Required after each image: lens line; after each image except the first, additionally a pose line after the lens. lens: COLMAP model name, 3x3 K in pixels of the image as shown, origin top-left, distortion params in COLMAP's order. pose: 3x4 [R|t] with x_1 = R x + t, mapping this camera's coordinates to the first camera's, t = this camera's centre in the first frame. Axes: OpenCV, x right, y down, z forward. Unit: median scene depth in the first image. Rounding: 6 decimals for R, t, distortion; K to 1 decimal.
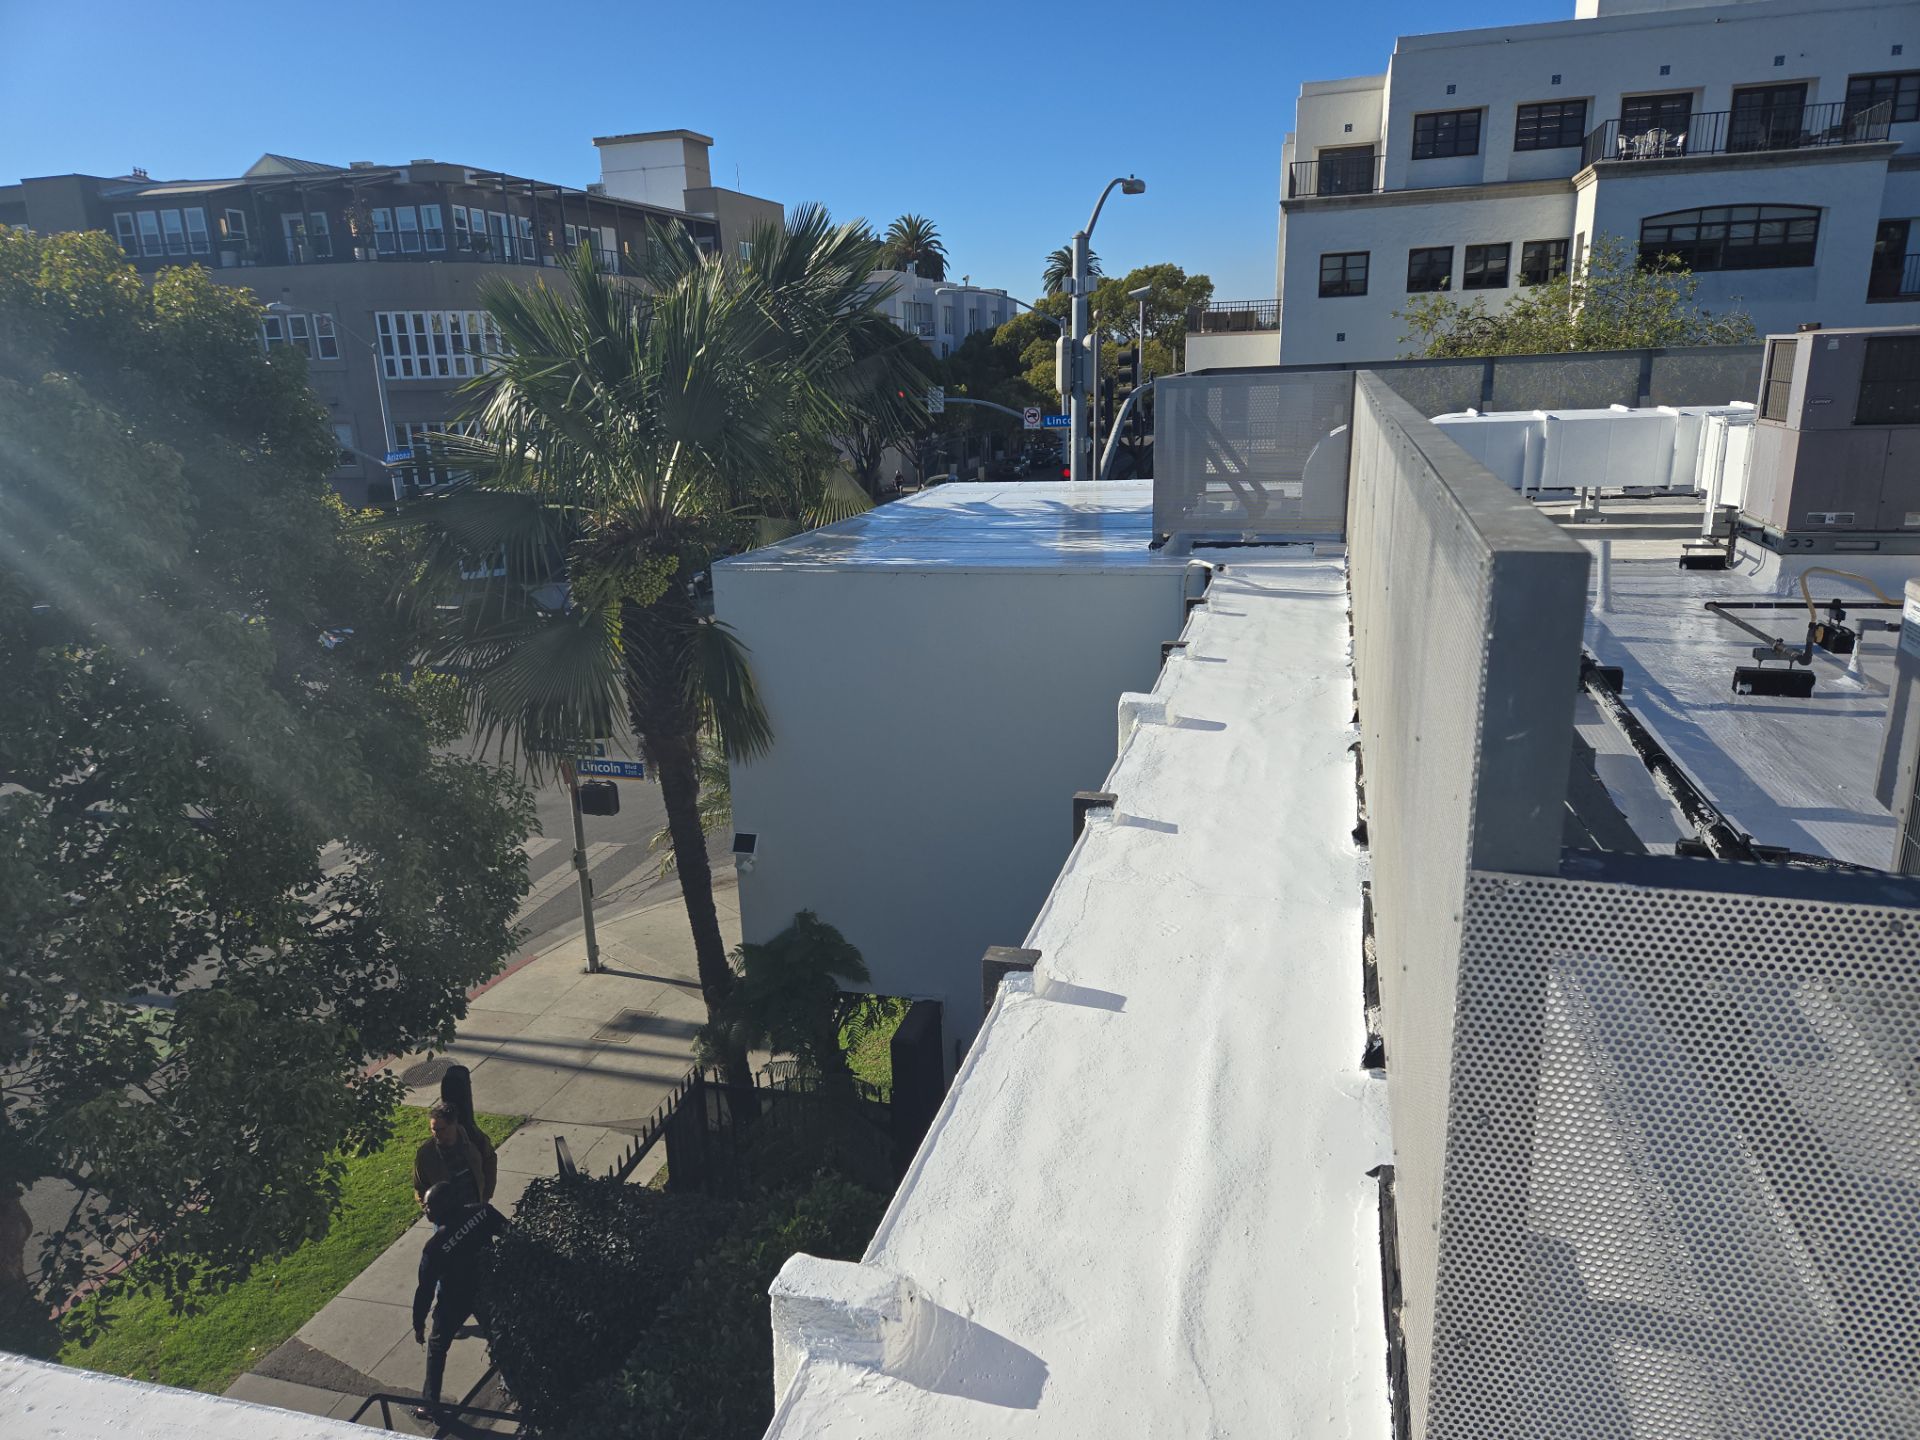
lens RADIAL K [[1287.7, 0, 944.5], [0, 1287.7, 737.6], [0, 0, 1]] dist [0.060259, -0.045521]
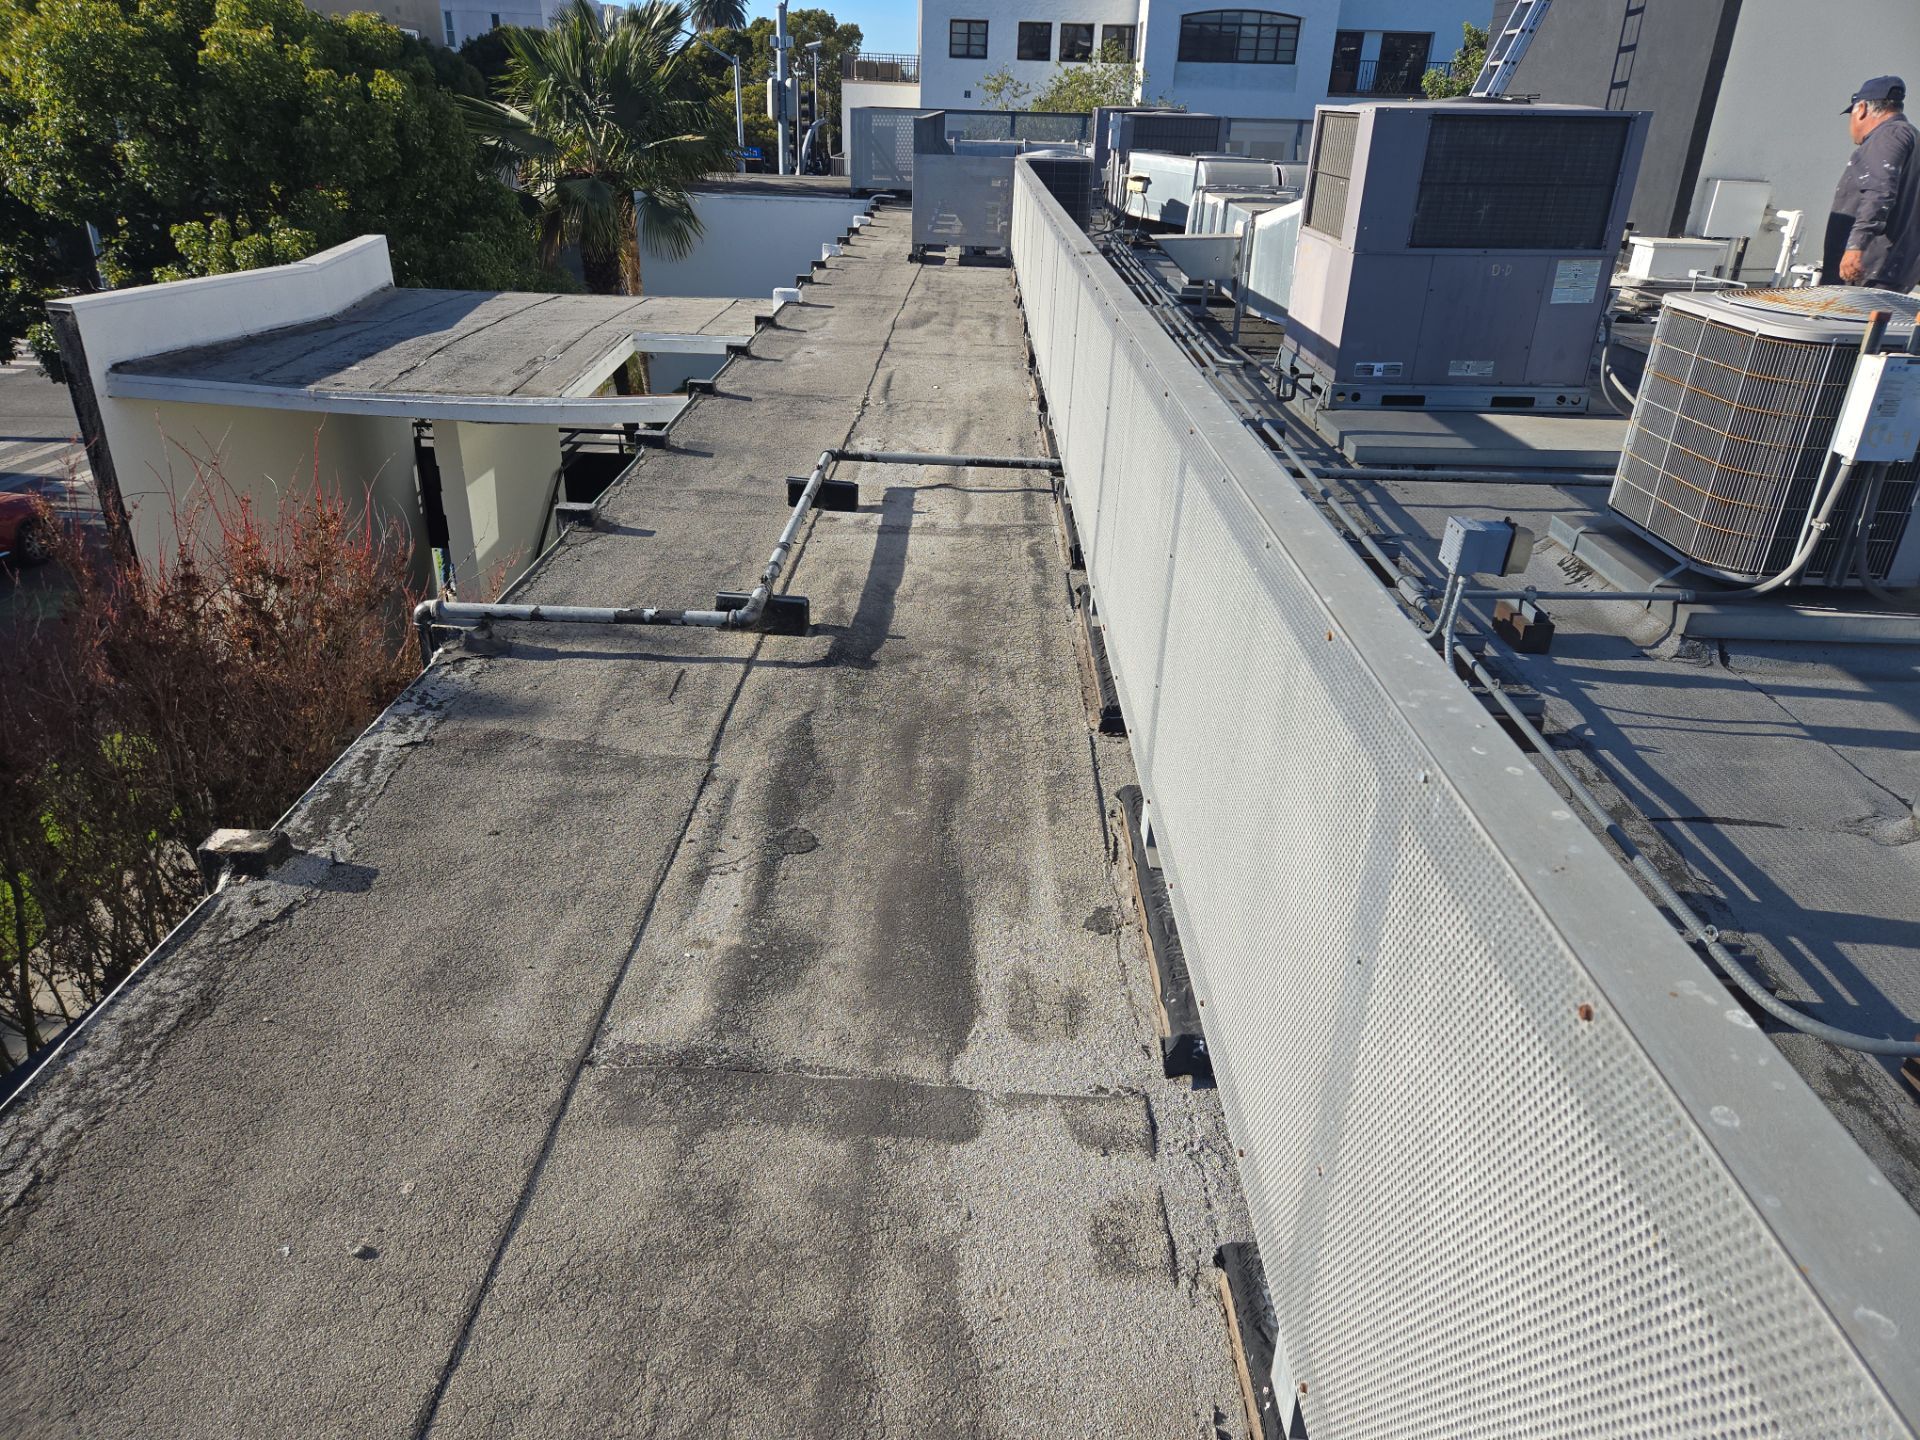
lens RADIAL K [[1287.7, 0, 951.0], [0, 1287.7, 723.3], [0, 0, 1]] dist [0.060259, -0.045521]
pose [[0.964628, -0.053765, 0.258075, -0.060489], [0.011513, 0.986639, 0.162516, 0.079930], [-0.263365, -0.153796, 0.952358, -0.264123]]
